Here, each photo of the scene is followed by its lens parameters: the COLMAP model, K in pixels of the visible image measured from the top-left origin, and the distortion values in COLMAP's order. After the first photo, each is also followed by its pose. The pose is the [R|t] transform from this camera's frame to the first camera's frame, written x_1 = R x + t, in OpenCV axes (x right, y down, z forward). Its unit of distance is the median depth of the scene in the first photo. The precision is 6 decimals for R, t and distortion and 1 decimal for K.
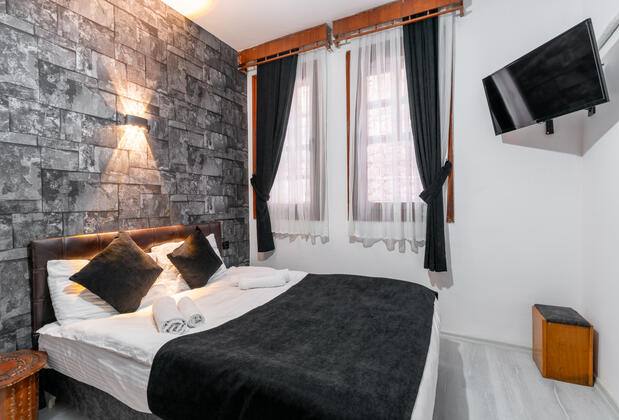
lens RADIAL K [[301.5, 0, 305.7], [0, 301.5, 209.9], [0, 0, 1]] dist [0.006167, -0.000840]
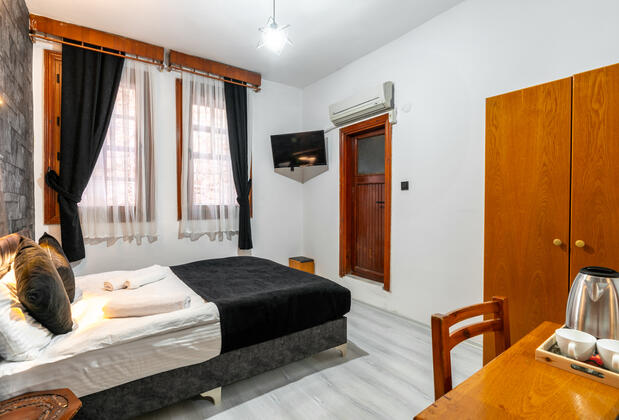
lens RADIAL K [[301.5, 0, 313.8], [0, 301.5, 210.2], [0, 0, 1]] dist [0.006167, -0.000840]
pose [[0.453590, -0.009166, 0.891163, -0.791521], [0.021373, 0.999771, -0.000595, 0.009865], [-0.890954, 0.019317, 0.453682, -0.014378]]
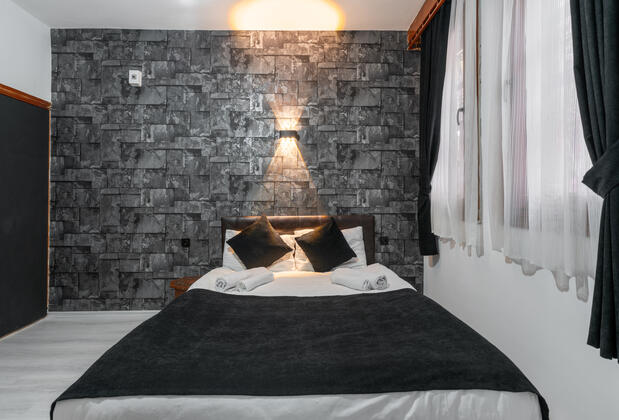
lens RADIAL K [[301.5, 0, 307.3], [0, 301.5, 197.2], [0, 0, 1]] dist [0.006167, -0.000840]
pose [[0.470478, 0.004664, -0.882400, 0.589072], [-0.027102, 0.999591, -0.009167, -0.006564], [0.881996, 0.028227, 0.470411, 0.423012]]
